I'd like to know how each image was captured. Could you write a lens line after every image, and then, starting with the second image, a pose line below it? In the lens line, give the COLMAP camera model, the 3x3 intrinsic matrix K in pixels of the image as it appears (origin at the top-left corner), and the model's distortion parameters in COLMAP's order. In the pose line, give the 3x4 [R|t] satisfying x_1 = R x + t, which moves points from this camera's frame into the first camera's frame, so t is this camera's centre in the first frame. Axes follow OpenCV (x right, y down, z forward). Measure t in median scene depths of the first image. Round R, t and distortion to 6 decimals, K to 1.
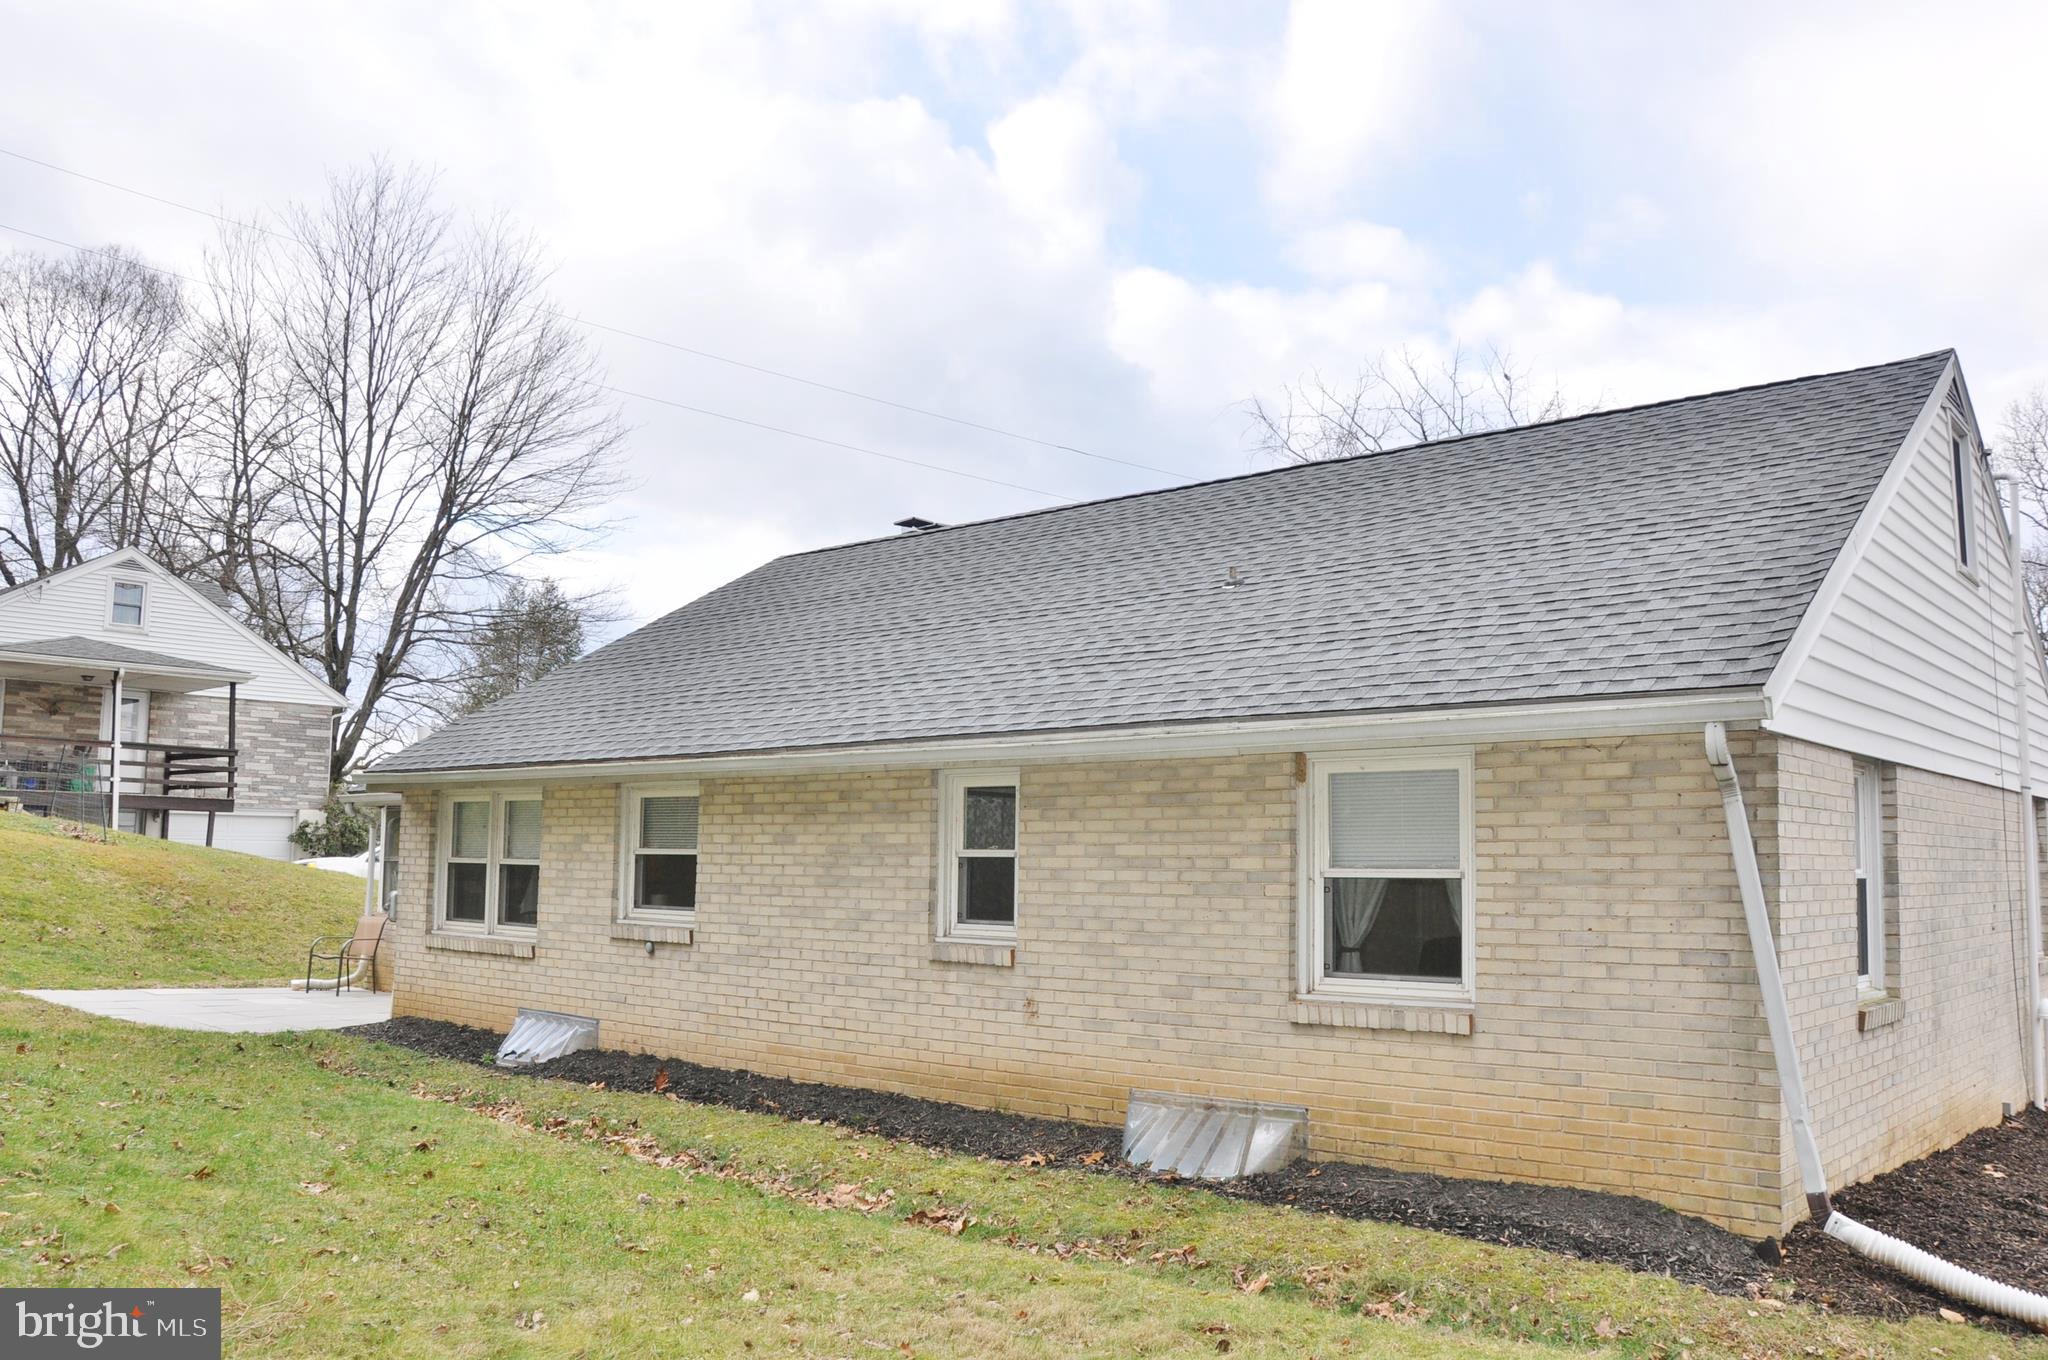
lens RADIAL K [[1601.3, 0, 1019.3], [0, 1601.3, 680.9], [0, 0, 1]] dist [-0.101407, 0.005069]
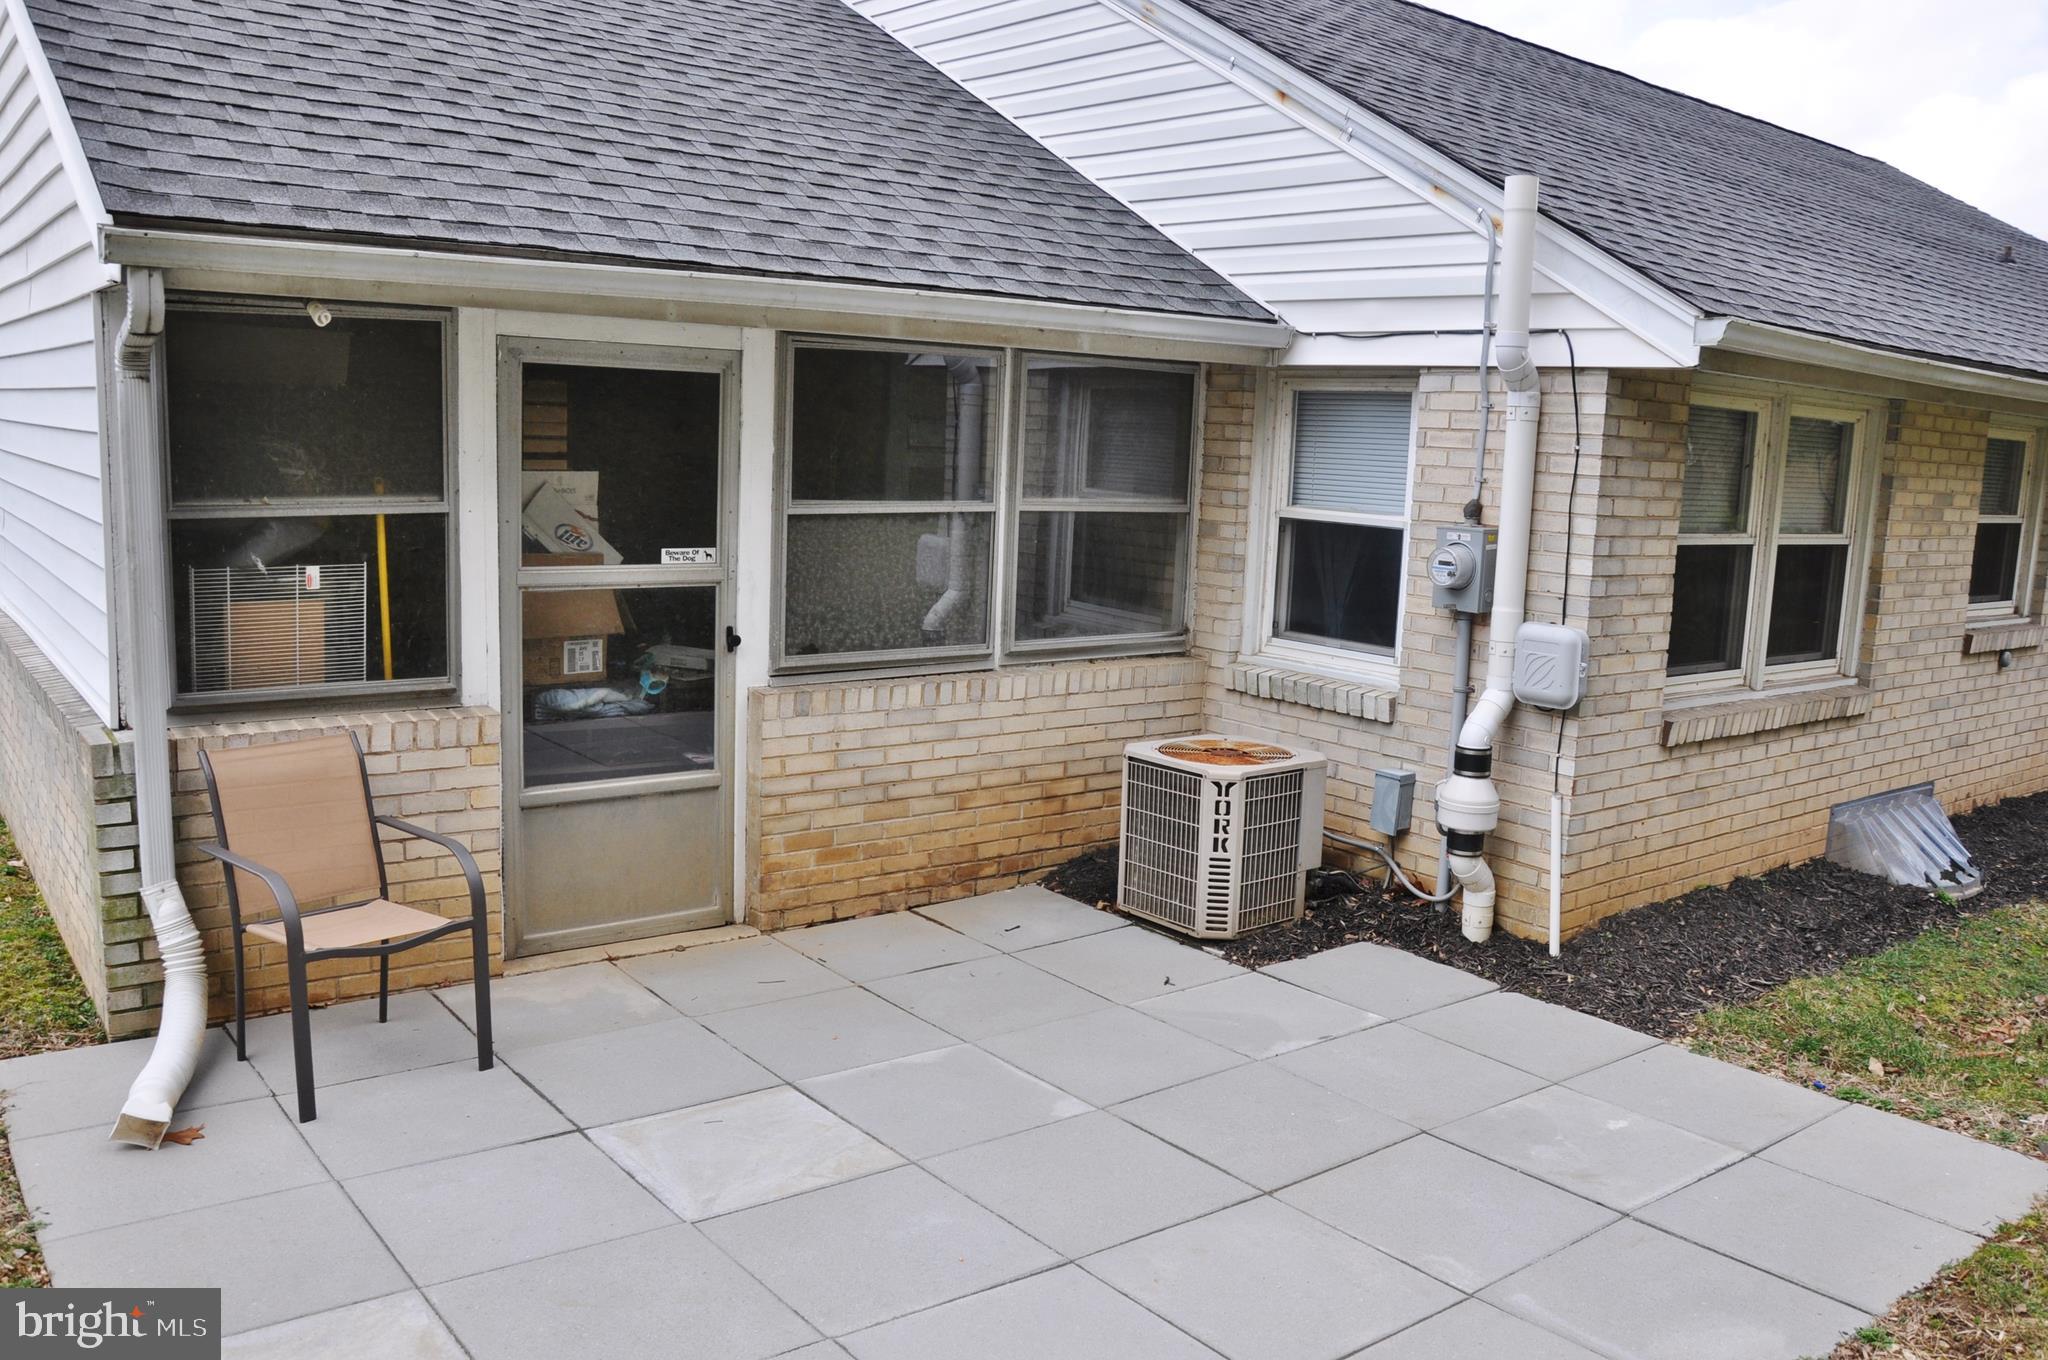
lens RADIAL K [[1601.3, 0, 1022.4], [0, 1601.3, 682.0], [0, 0, 1]] dist [-0.101407, 0.005069]
pose [[0.194356, -0.156190, 0.968416, -0.941481], [-0.150472, 0.970811, 0.186775, 0.112657], [-0.969321, -0.182020, 0.165181, 1.261787]]
